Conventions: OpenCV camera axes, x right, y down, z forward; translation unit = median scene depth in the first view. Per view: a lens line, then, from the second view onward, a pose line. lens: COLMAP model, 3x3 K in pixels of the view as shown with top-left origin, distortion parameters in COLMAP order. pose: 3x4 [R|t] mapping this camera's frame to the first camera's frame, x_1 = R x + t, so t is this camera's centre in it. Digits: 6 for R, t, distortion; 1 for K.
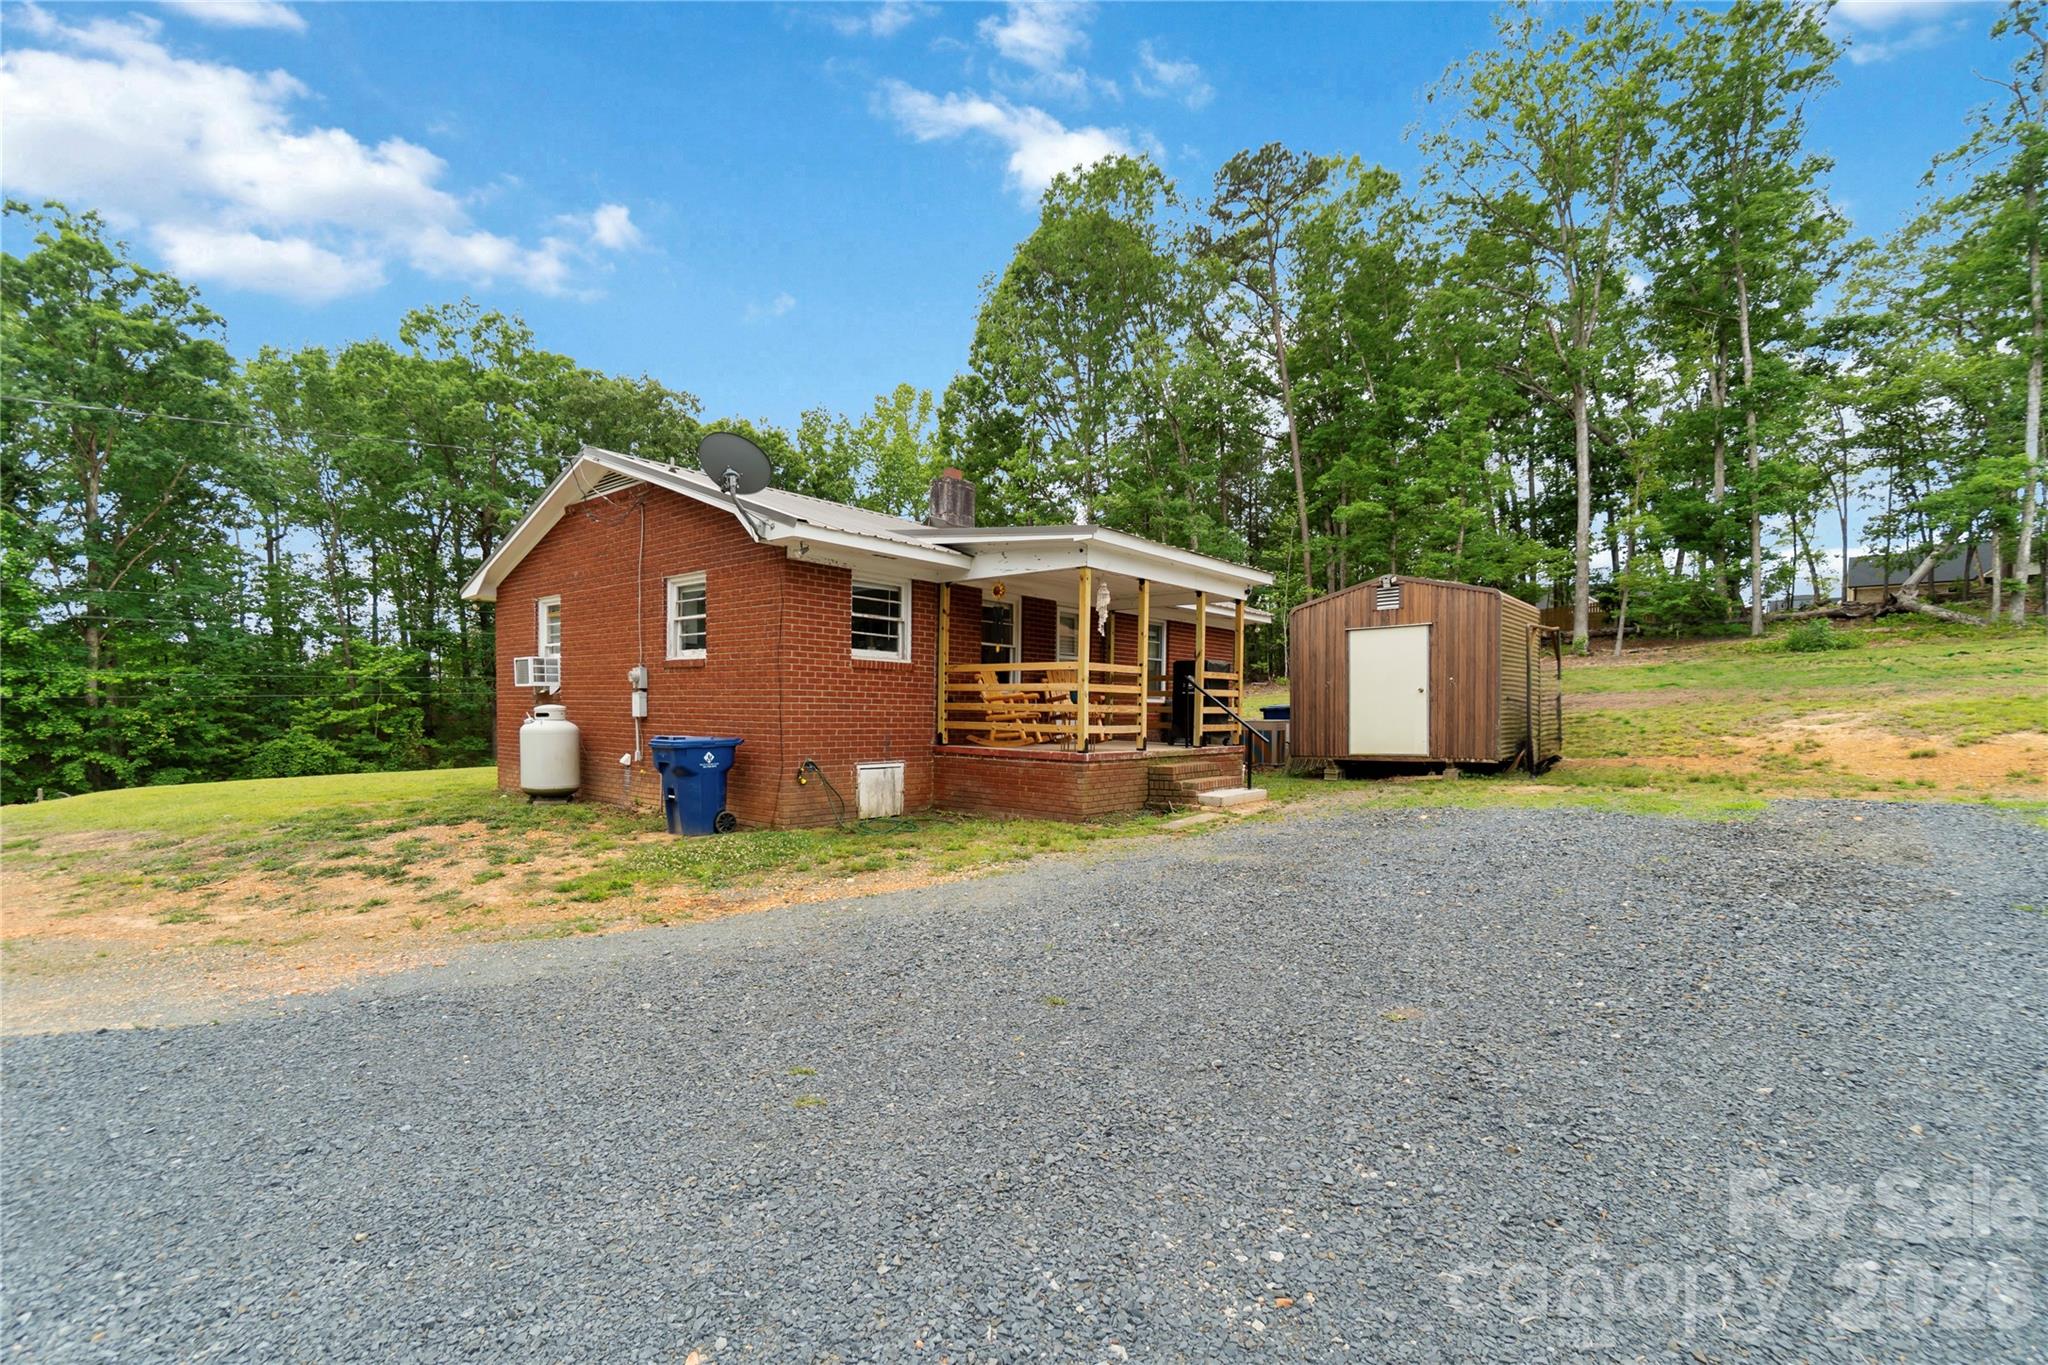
lens RADIAL K [[877.0, 0, 1024.7], [0, 877.0, 691.3], [0, 0, 1]] dist [0.001078, -0.000134]
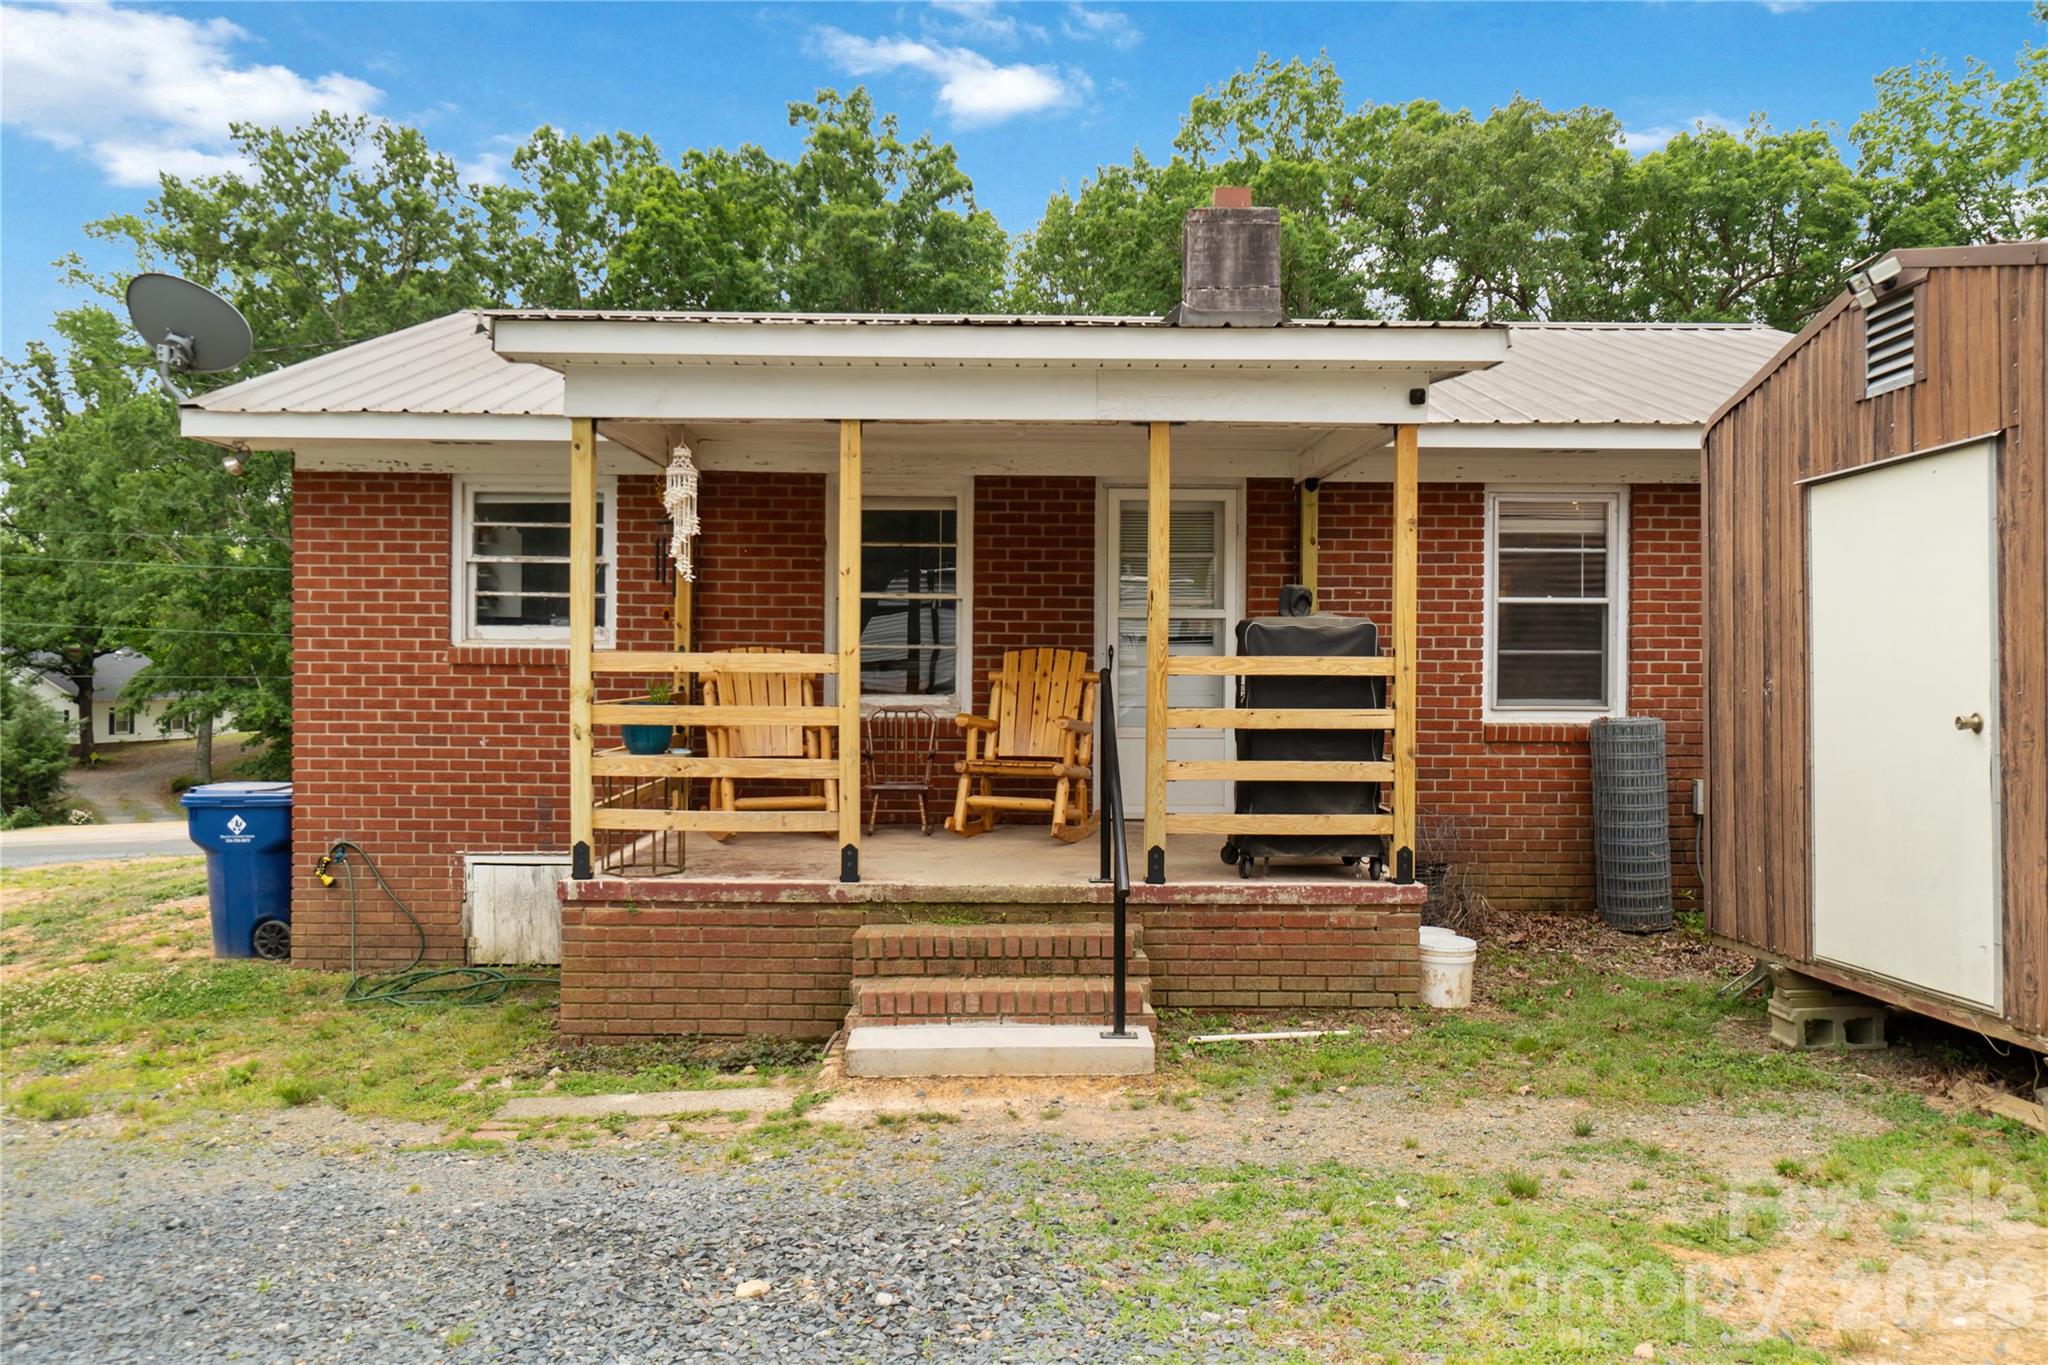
lens RADIAL K [[1577.9, 0, 1023.9], [0, 1577.9, 678.9], [0, 0, 1]] dist [-0.008825, -0.001387]
pose [[0.658440, -0.002112, -0.752630, 0.599379], [0.011655, 0.999905, 0.007391, -0.018306], [0.752543, -0.013638, 0.658402, 0.545090]]
